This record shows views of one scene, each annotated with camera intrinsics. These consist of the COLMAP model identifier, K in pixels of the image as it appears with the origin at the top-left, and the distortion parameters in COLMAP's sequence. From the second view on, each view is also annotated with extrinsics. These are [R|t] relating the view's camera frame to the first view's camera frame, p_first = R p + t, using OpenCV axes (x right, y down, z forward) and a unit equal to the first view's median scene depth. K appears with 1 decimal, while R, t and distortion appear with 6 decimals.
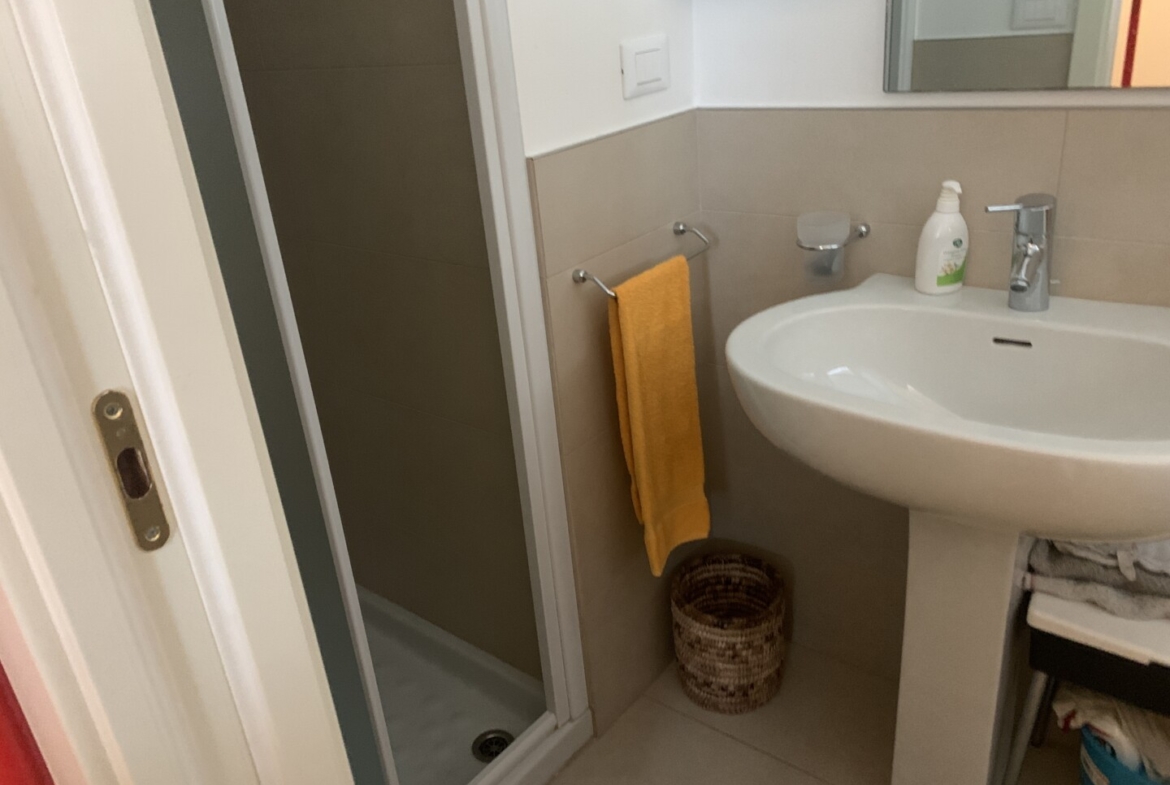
lens RADIAL K [[877.6, 0, 584.4], [0, 877.6, 389.8], [0, 0, 1]] dist [0.028109, -0.016988]
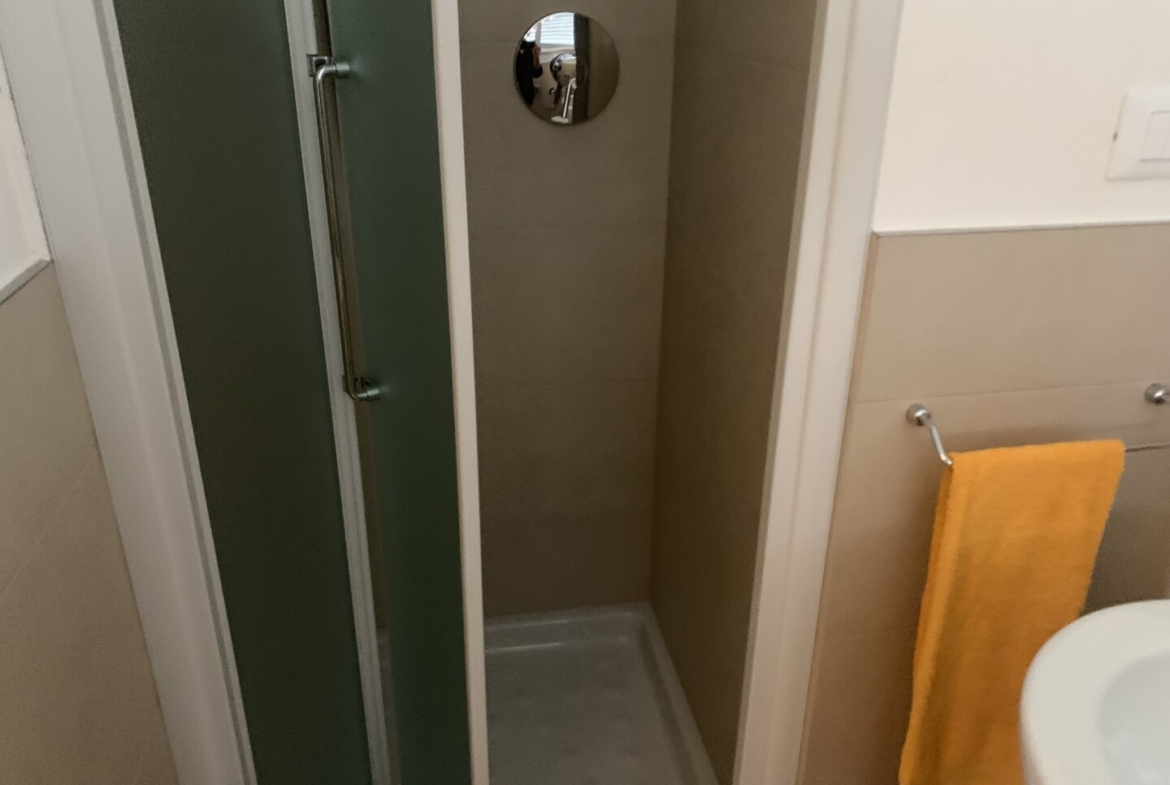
lens RADIAL K [[877.6, 0, 585.9], [0, 877.6, 383.4], [0, 0, 1]] dist [0.028109, -0.016988]
pose [[0.768477, 0.345888, -0.538335, 0.179199], [-0.345073, 0.932508, 0.106554, -0.159334], [0.538857, 0.103880, 0.835968, 0.343884]]
